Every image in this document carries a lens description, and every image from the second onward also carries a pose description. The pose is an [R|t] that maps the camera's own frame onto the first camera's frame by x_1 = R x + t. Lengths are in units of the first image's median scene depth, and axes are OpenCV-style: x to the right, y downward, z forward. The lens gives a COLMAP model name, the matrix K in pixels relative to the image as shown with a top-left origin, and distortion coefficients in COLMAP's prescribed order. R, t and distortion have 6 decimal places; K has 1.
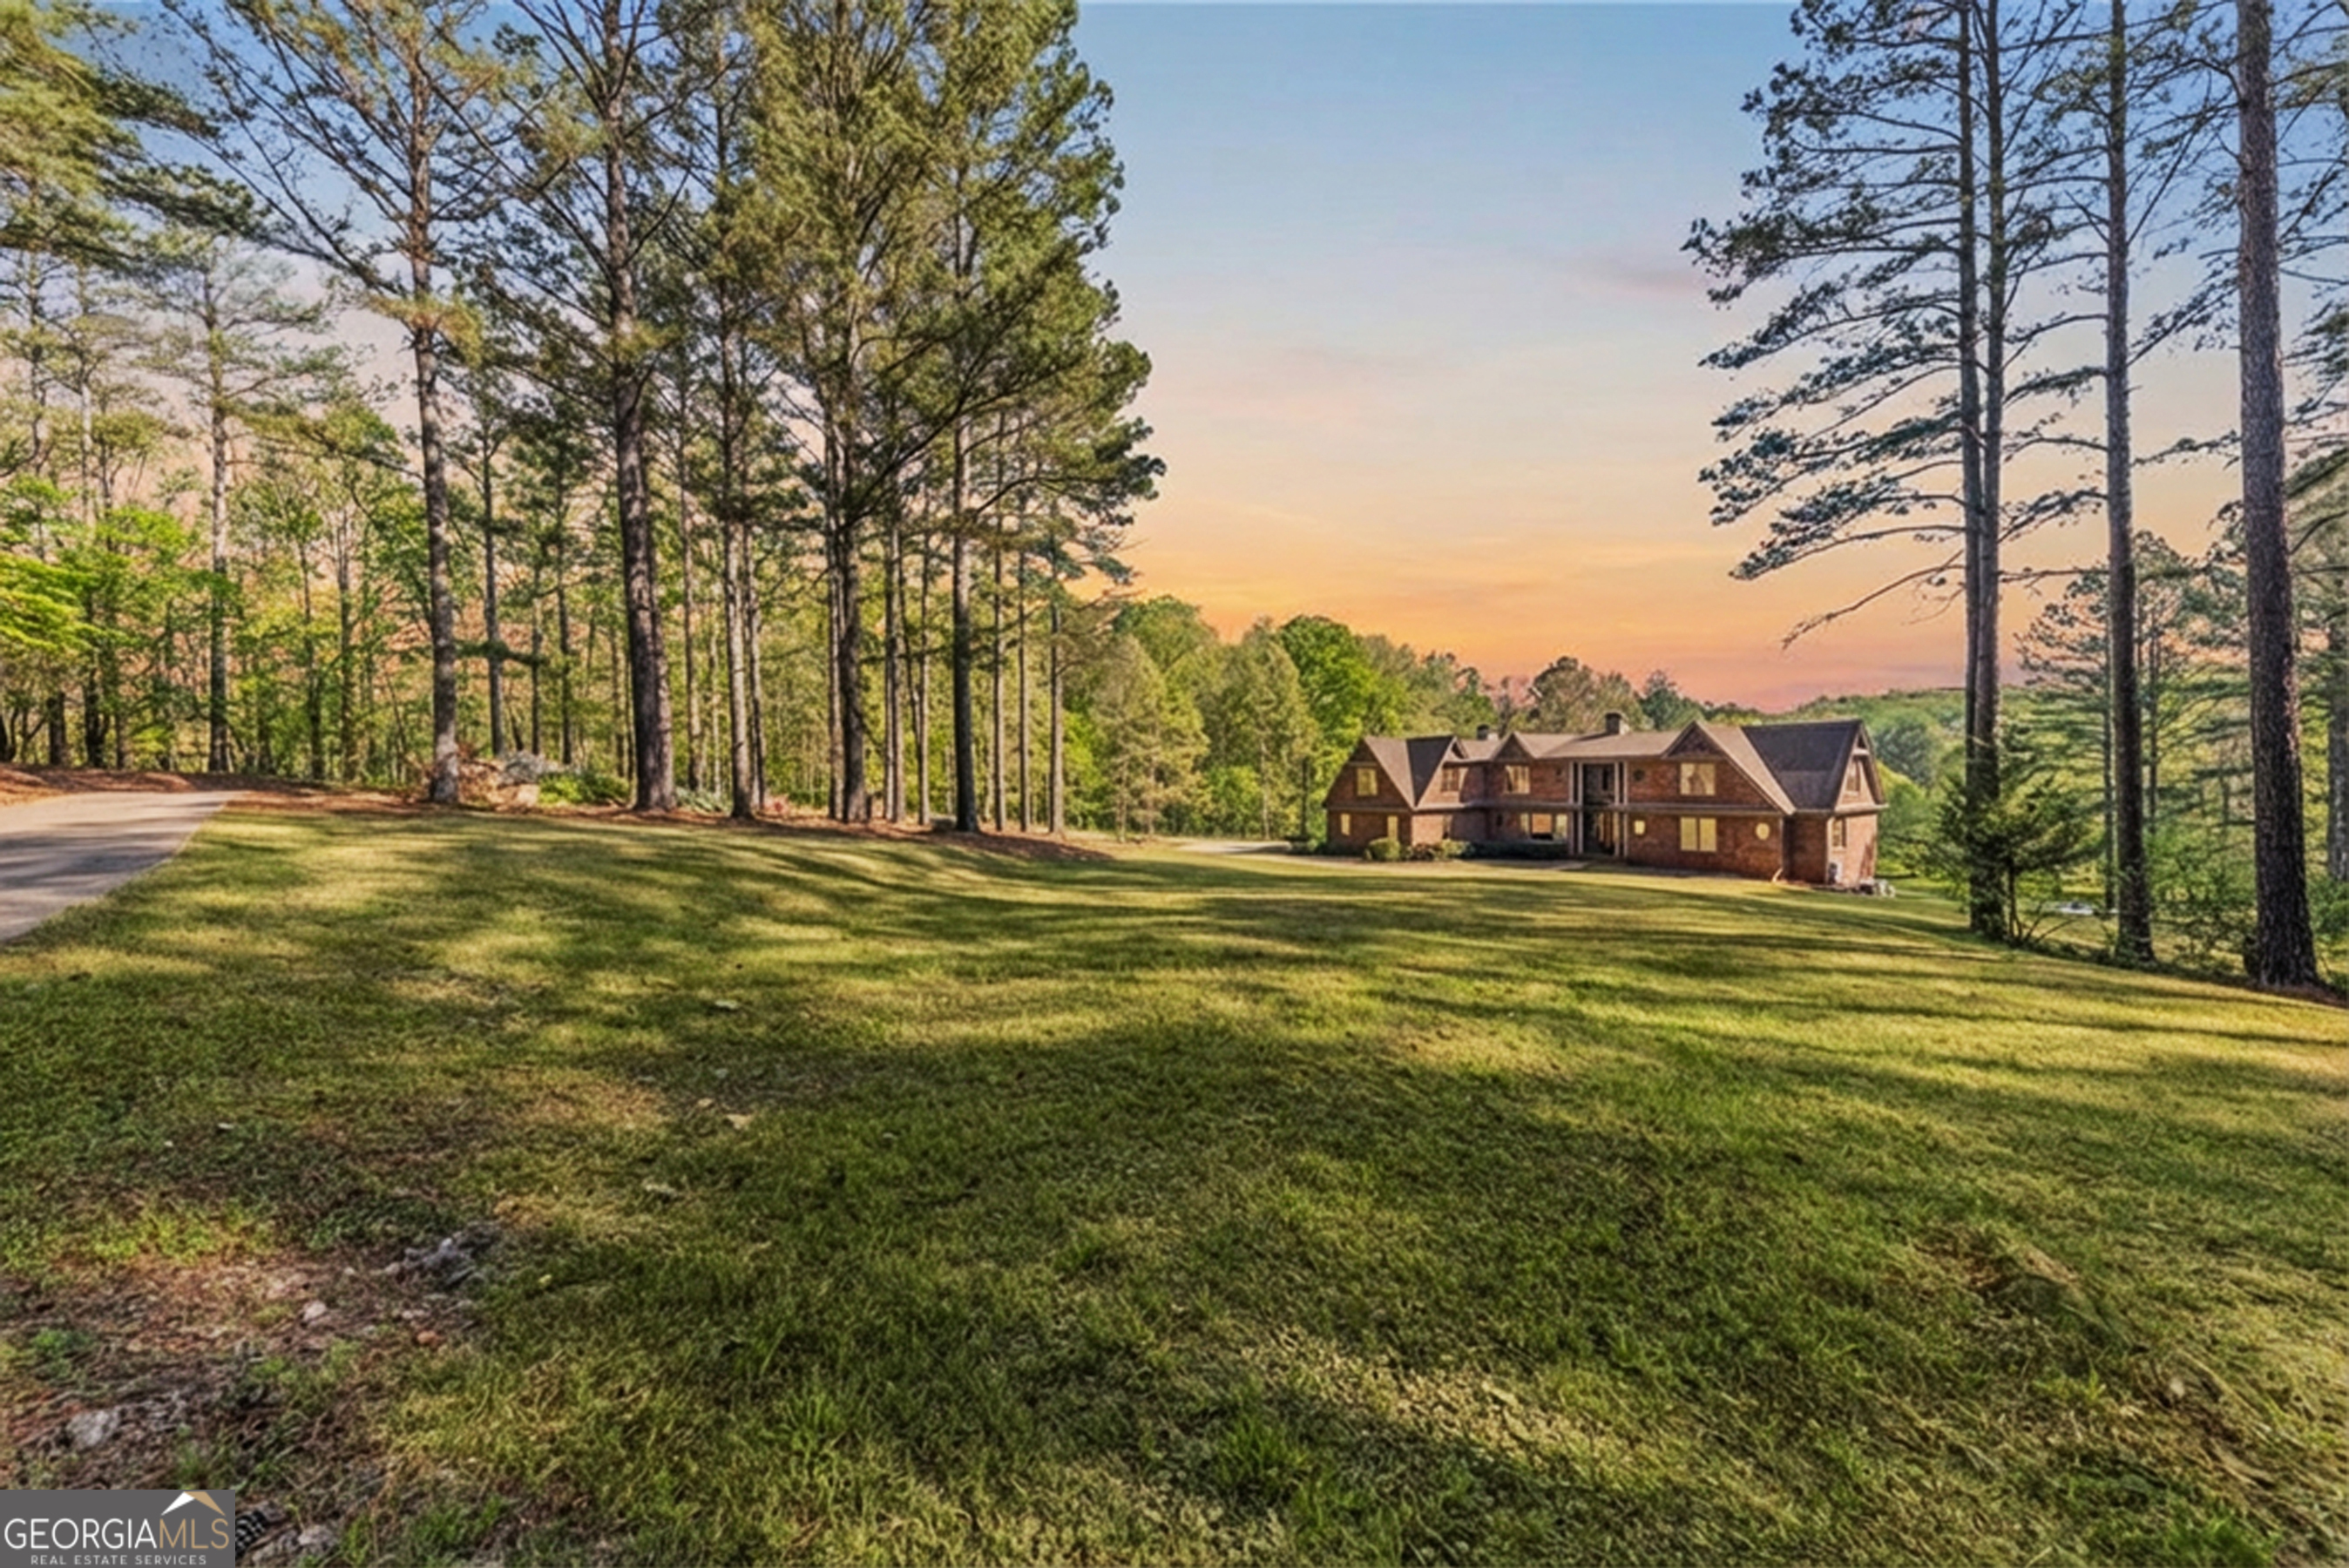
lens RADIAL K [[808.4, 0, 1174.5], [0, 808.4, 784.0], [0, 0, 1]] dist [0.000509, 0.000004]
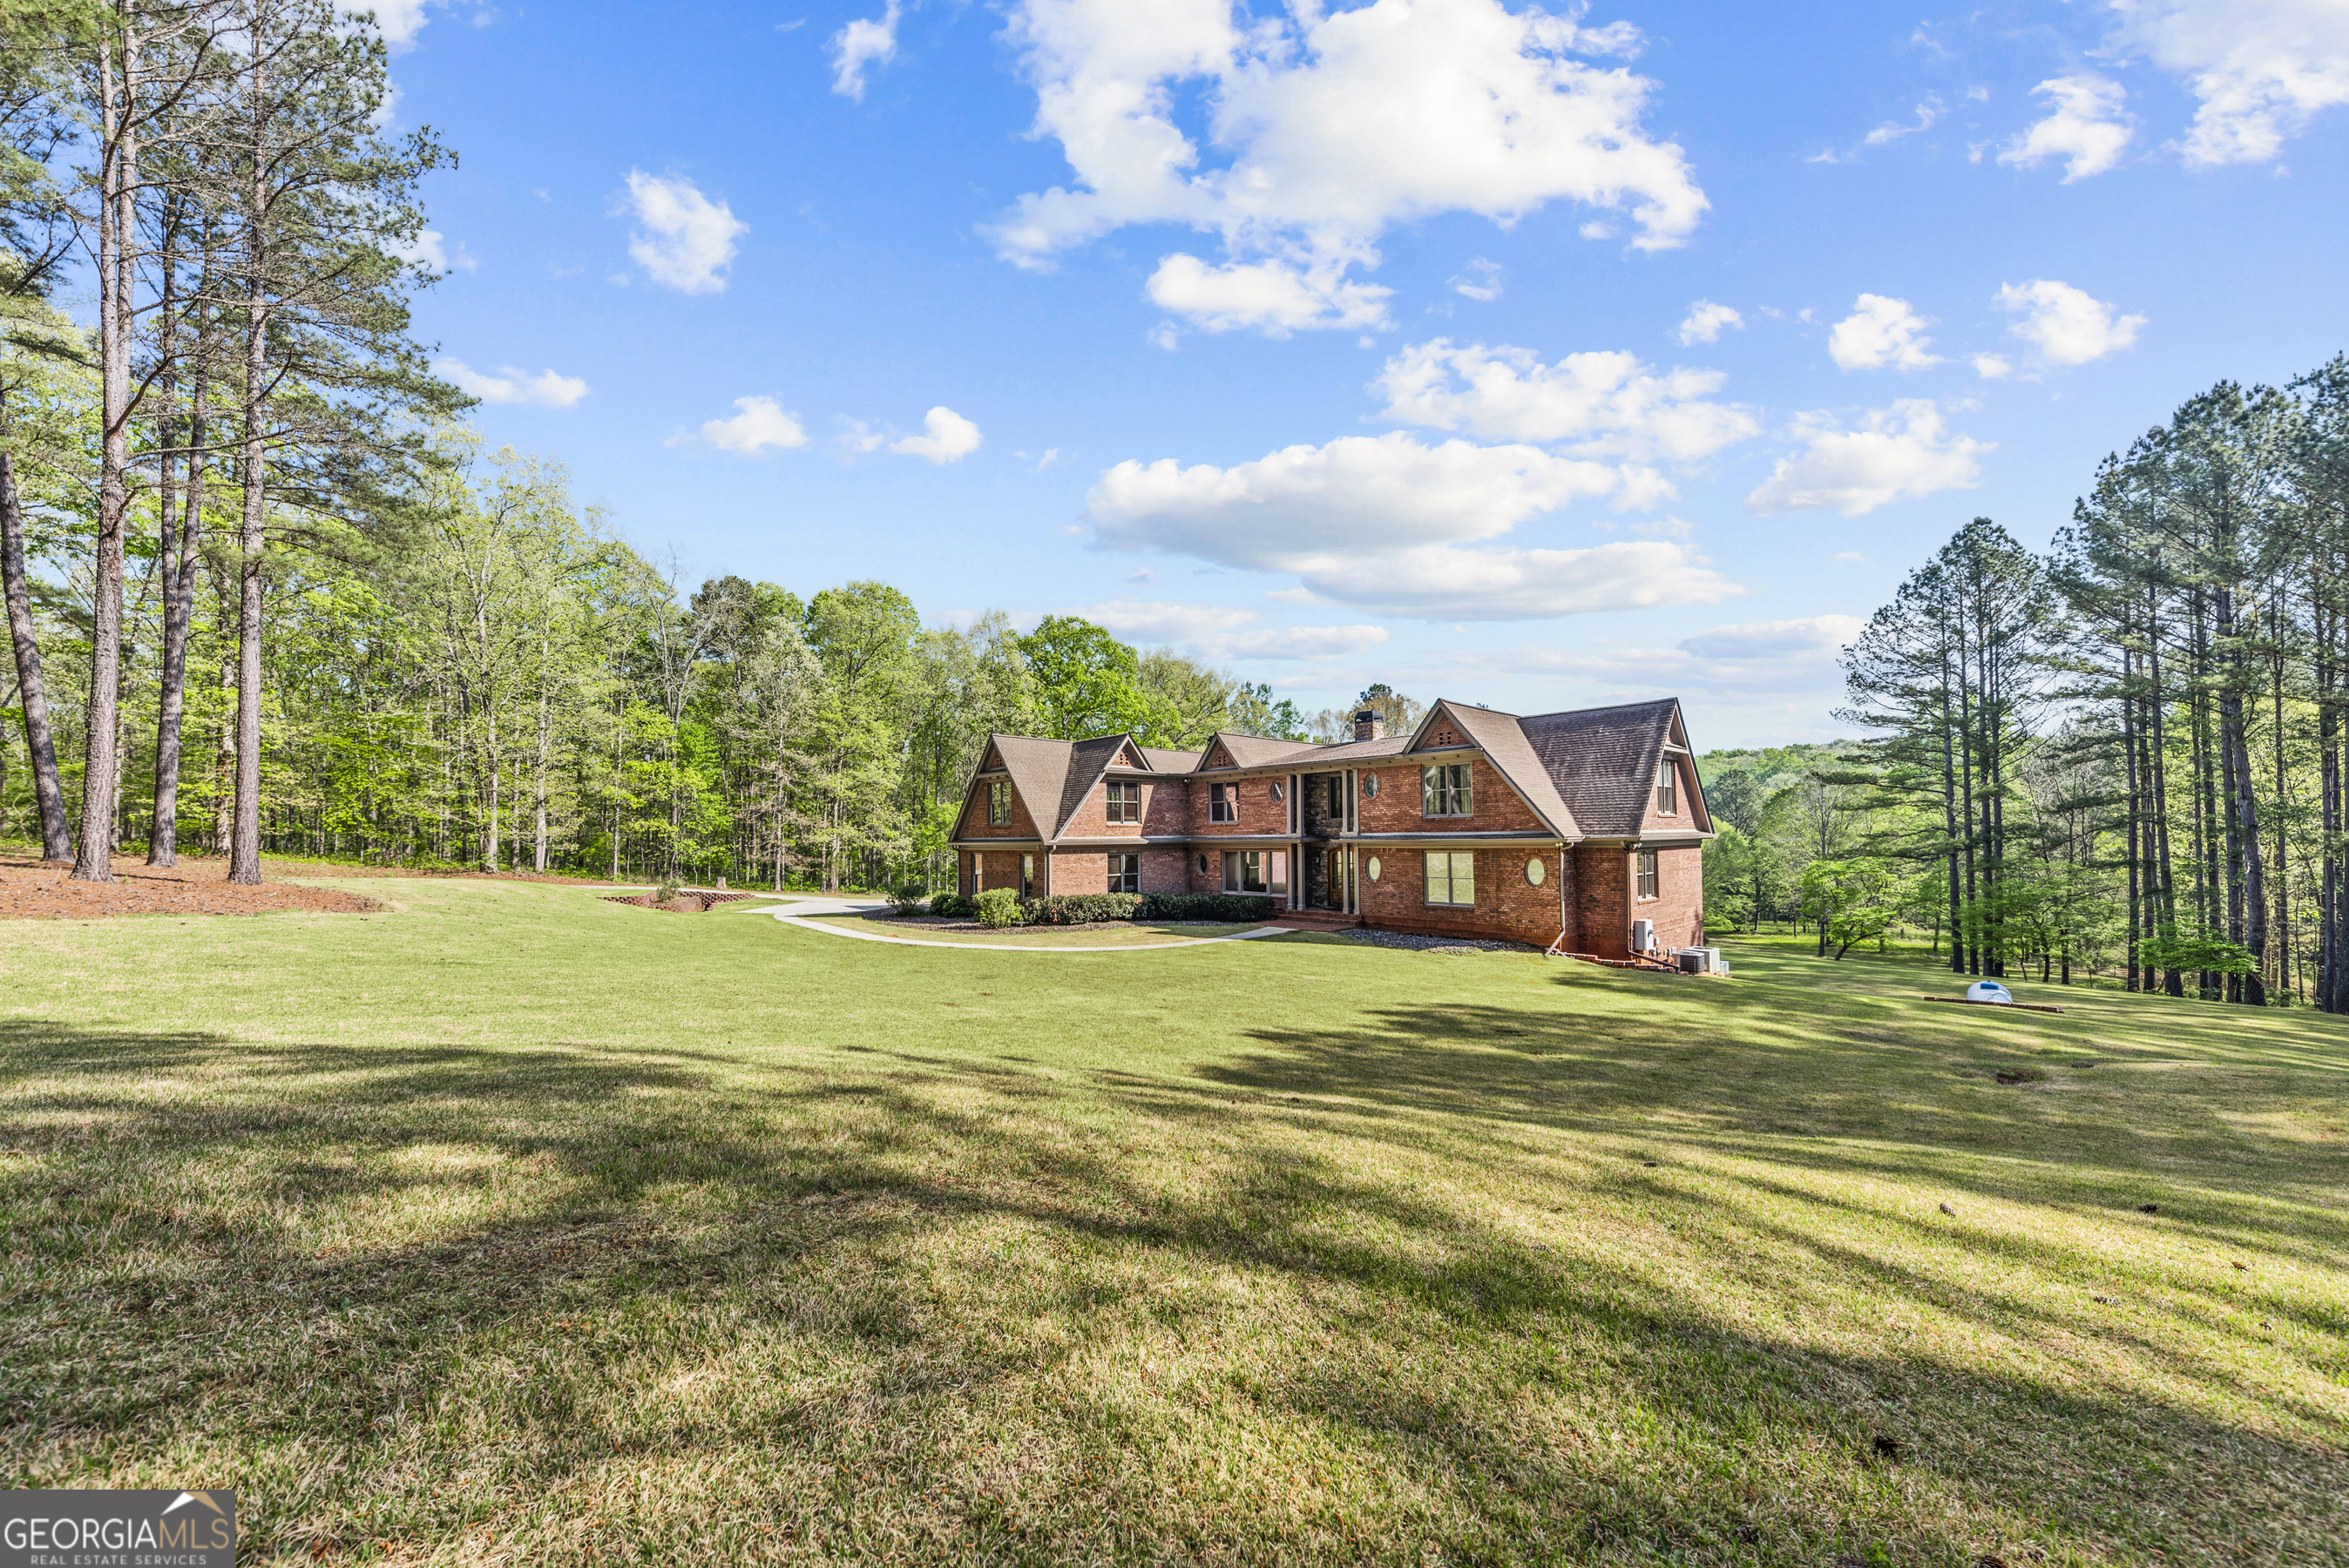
lens RADIAL K [[813.5, 0, 1177.7], [0, 813.5, 810.2], [0, 0, 1]] dist [0.001979, 0.000107]
pose [[0.989966, 0.006956, 0.141136, 0.330377], [-0.000982, 0.999102, -0.042355, 0.034348], [-0.141304, 0.041792, 0.989084, 0.378171]]
